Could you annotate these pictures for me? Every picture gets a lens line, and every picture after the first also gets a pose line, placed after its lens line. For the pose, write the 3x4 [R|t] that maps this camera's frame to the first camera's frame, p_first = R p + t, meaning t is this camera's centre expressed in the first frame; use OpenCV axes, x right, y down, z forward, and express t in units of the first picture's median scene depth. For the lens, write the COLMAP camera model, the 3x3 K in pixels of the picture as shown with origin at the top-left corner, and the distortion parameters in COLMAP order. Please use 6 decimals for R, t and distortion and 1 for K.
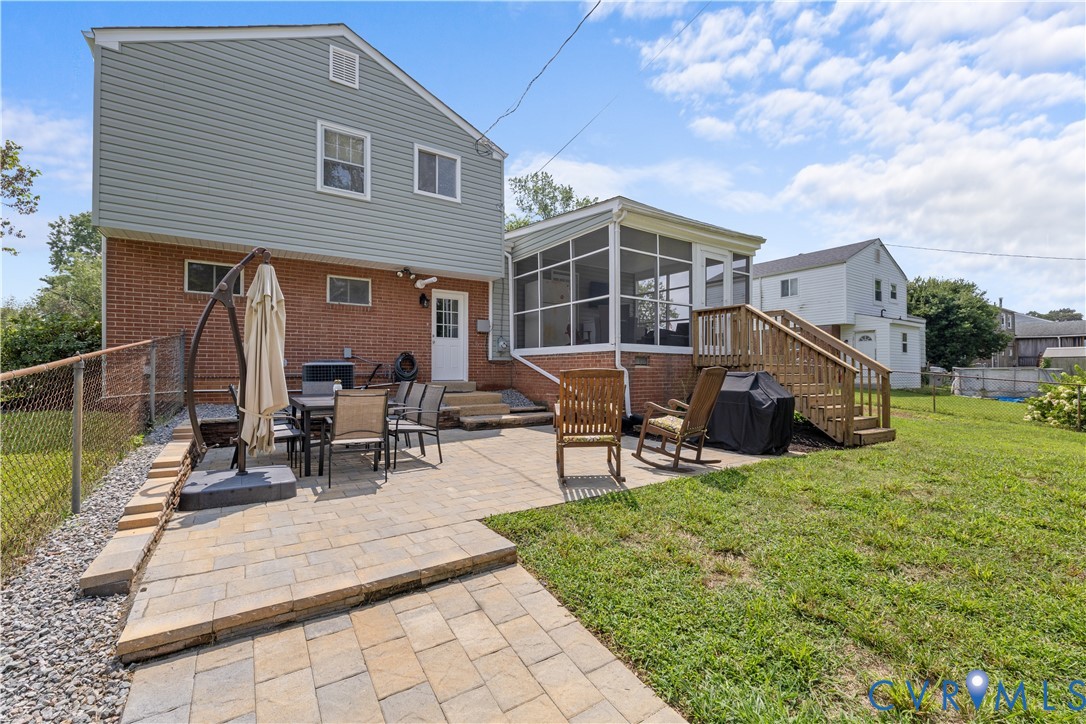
lens RADIAL K [[459.8, 0, 543.0], [0, 459.8, 362.0], [0, 0, 1]] dist [0.000985, 0.000029]
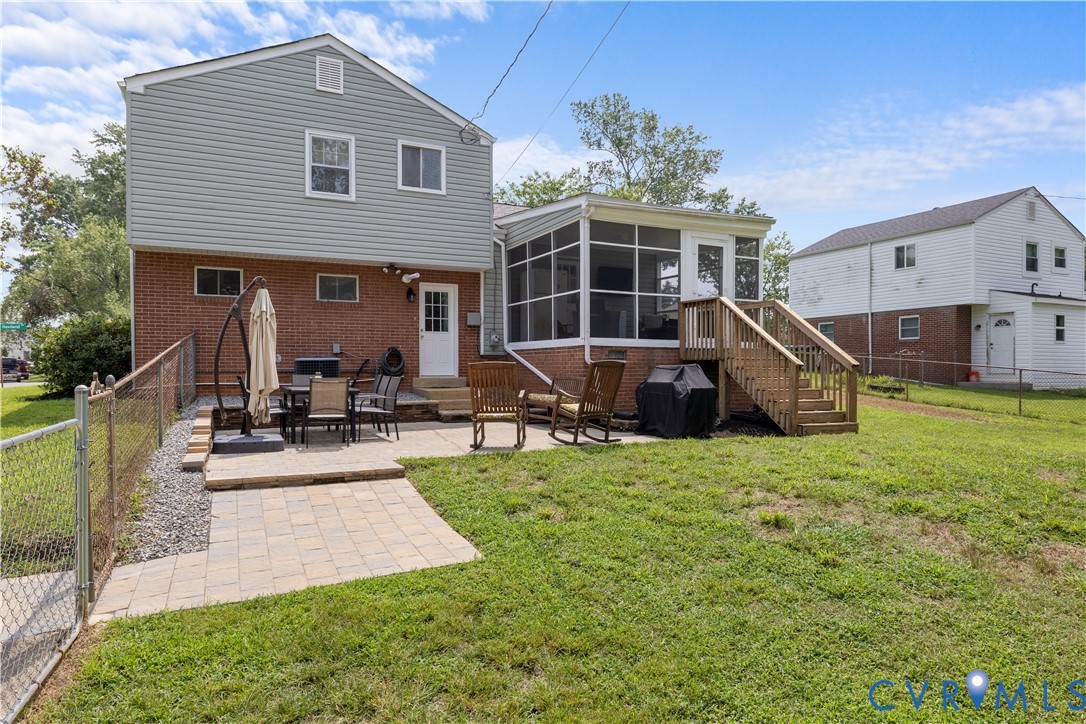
lens RADIAL K [[657.3, 0, 543.1], [0, 657.3, 367.3], [0, 0, 1]] dist [-0.003231, -0.000715]
pose [[0.990443, -0.002060, -0.137907, 0.231921], [0.004488, 0.999840, 0.017300, -0.001198], [0.137849, -0.017754, 0.990294, -0.387395]]
